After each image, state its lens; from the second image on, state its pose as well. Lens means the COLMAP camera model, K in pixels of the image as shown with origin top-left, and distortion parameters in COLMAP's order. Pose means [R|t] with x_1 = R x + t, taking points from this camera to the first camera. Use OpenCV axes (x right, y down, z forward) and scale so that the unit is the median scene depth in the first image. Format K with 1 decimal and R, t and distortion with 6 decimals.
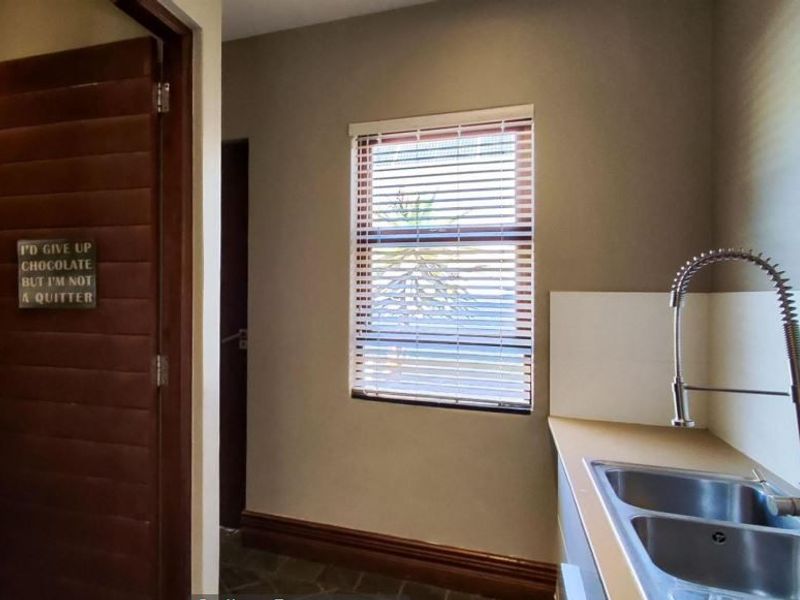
lens RADIAL K [[501.2, 0, 399.9], [0, 501.2, 281.3], [0, 0, 1]] dist [-0.017415, -0.001951]
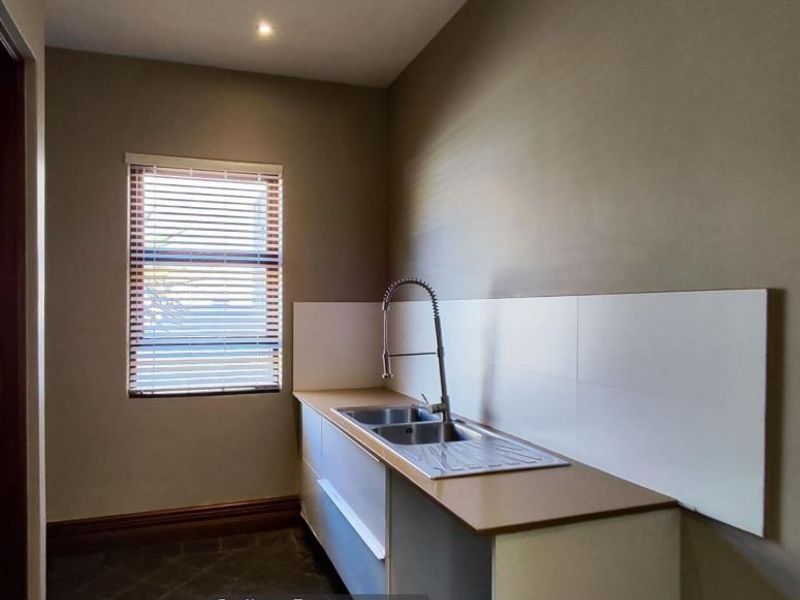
lens RADIAL K [[515.7, 0, 400.0], [0, 515.7, 300.0], [0, 0, 1]] dist [-0.001976, -0.000746]
pose [[0.756566, -0.004024, 0.653905, -0.403174], [-0.005749, 0.999901, 0.012805, -0.006008], [-0.653892, -0.013447, 0.756469, -0.278794]]
